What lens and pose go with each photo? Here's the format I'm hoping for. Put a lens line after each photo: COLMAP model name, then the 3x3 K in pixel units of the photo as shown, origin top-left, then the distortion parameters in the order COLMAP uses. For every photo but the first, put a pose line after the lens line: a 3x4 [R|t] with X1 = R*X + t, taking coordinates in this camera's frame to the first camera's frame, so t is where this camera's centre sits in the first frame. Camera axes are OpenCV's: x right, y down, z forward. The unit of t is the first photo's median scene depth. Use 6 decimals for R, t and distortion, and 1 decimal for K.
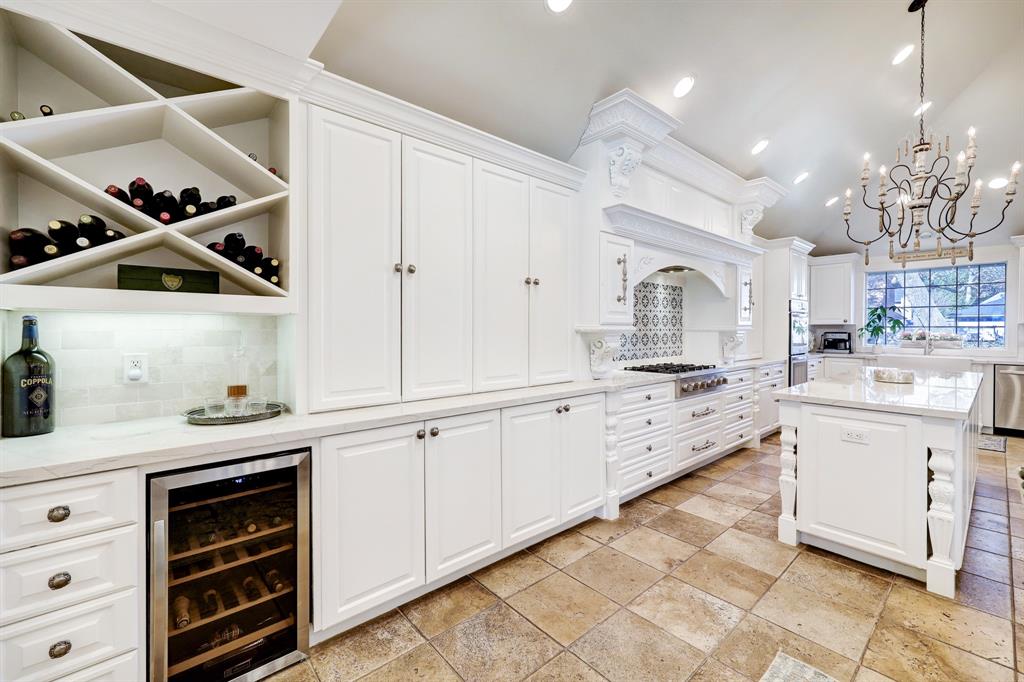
lens RADIAL K [[413.6, 0, 519.1], [0, 413.6, 331.1], [0, 0, 1]] dist [-0.015573, 0.000890]
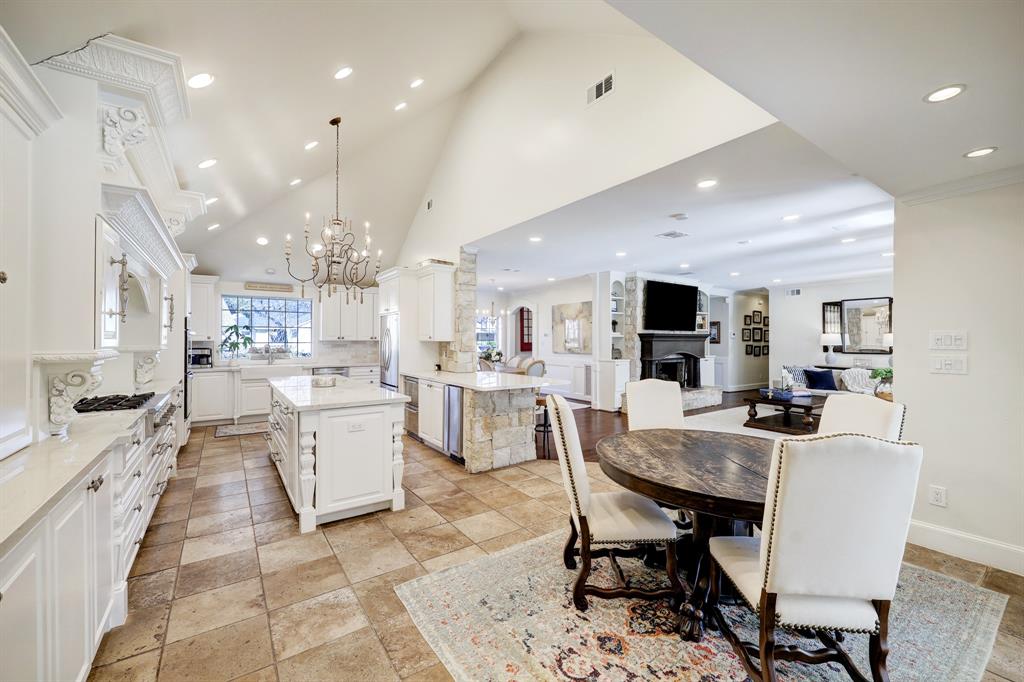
lens RADIAL K [[413.6, 0, 494.9], [0, 413.6, 332.9], [0, 0, 1]] dist [-0.015573, 0.000890]
pose [[0.124292, 0.015210, 0.992129, -0.476638], [0.009464, 0.999819, -0.016513, -0.032258], [-0.992201, 0.011442, 0.124126, 0.319170]]
